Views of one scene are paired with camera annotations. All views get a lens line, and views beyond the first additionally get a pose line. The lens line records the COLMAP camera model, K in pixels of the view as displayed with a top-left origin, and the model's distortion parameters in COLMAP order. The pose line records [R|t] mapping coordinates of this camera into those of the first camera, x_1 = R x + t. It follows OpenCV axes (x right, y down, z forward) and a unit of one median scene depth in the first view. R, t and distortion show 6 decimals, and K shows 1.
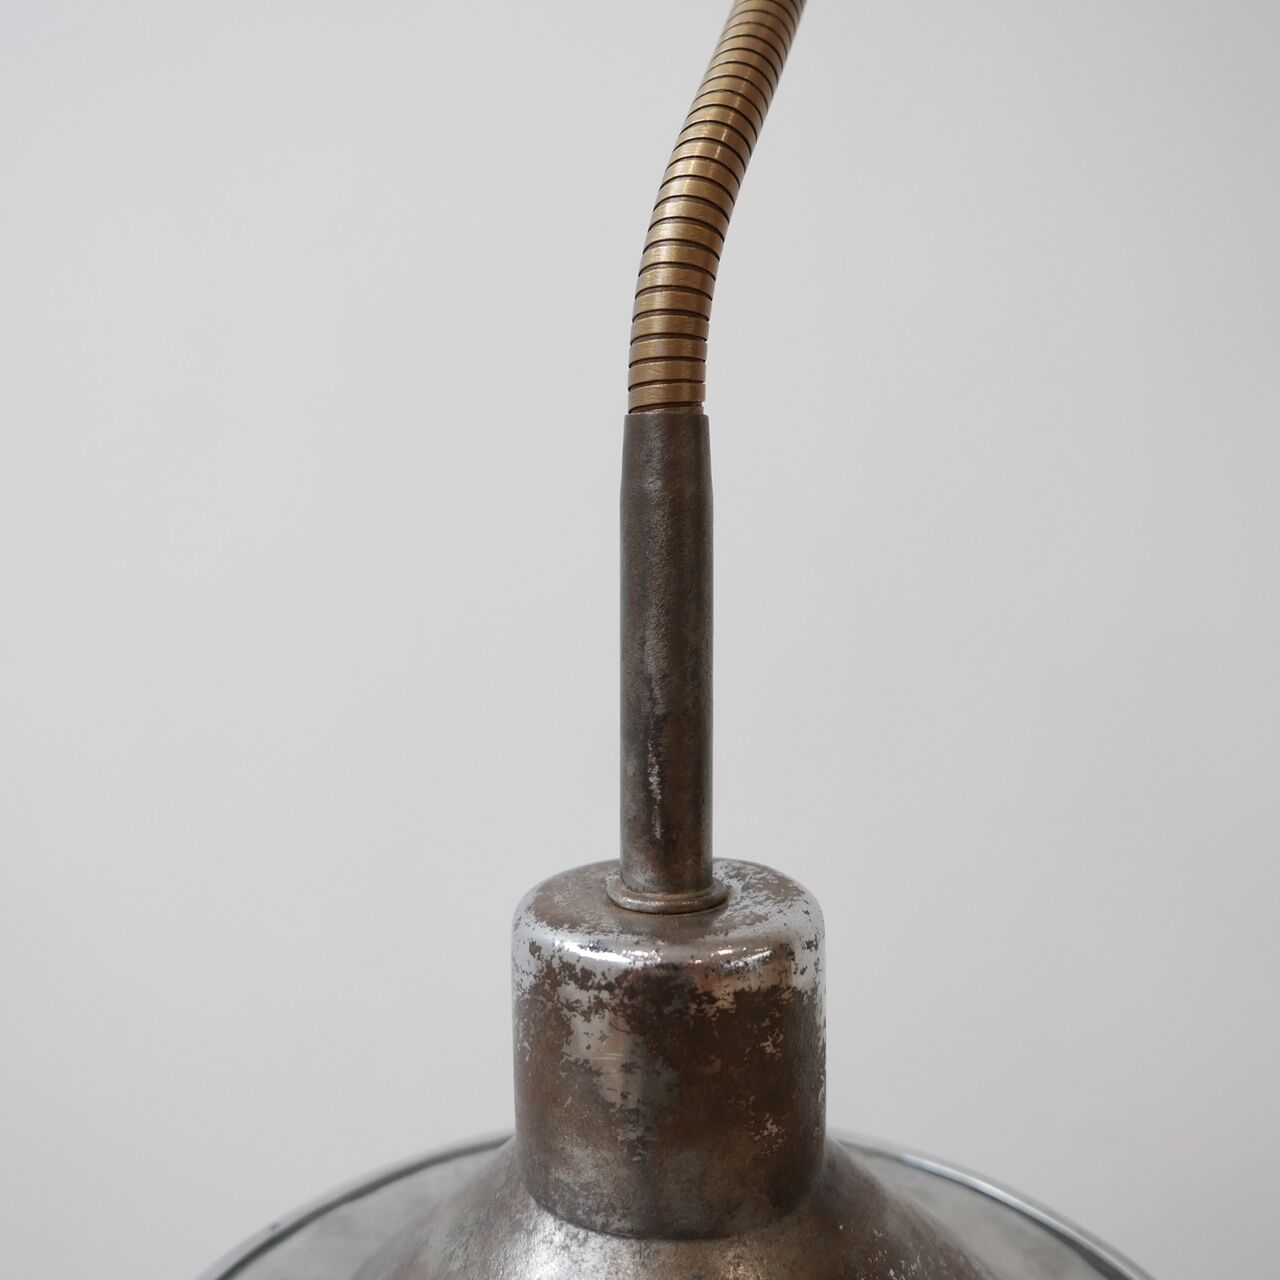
lens RADIAL K [[1401.3, 0, 629.1], [0, 1401.3, 640.8], [0, 0, 1]] dist [0.018560, 0.000000]
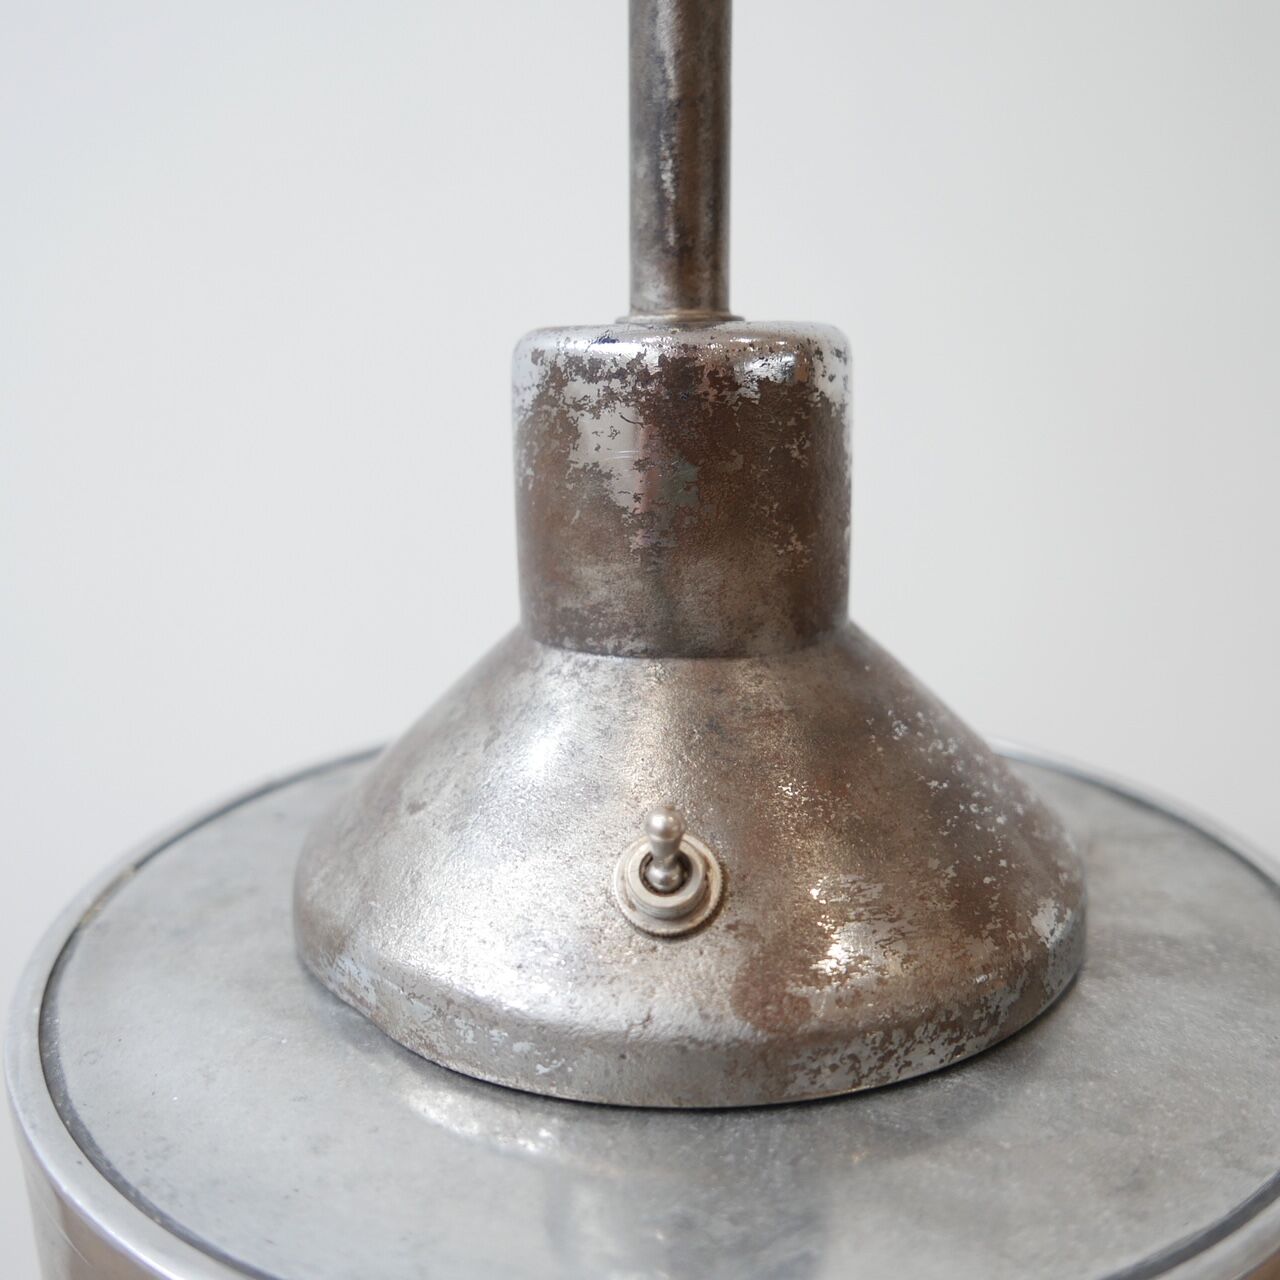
lens RADIAL K [[1401.3, 0, 649.3], [0, 1401.3, 639.5], [0, 0, 1]] dist [0.018560, 0.000000]
pose [[0.999765, -0.006451, 0.020693, -0.014610], [0.004174, 0.994116, 0.108237, 0.302724], [-0.021269, -0.108125, 0.993910, 0.075714]]
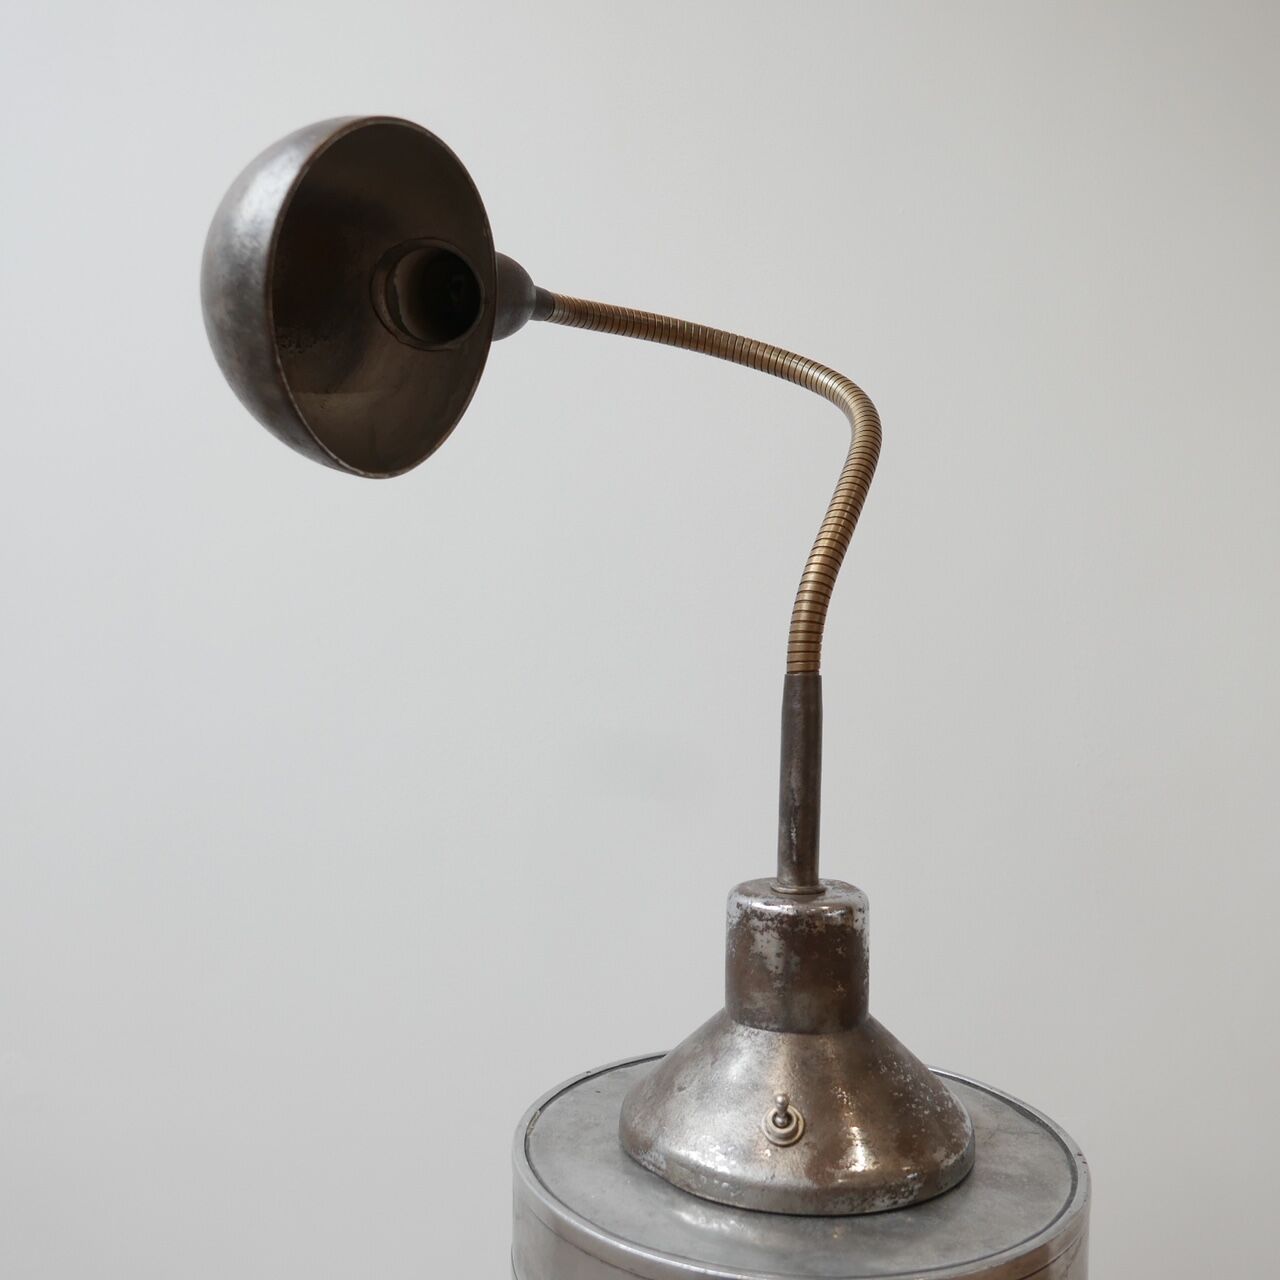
lens RADIAL K [[1401.3, 0, 639.2], [0, 1401.3, 627.9], [0, 0, 1]] dist [0.018560, 0.000000]
pose [[0.994588, 0.029365, -0.099666, -0.014489], [-0.040124, 0.993371, -0.107725, 0.021367], [0.095841, 0.111141, 0.989172, -1.338825]]
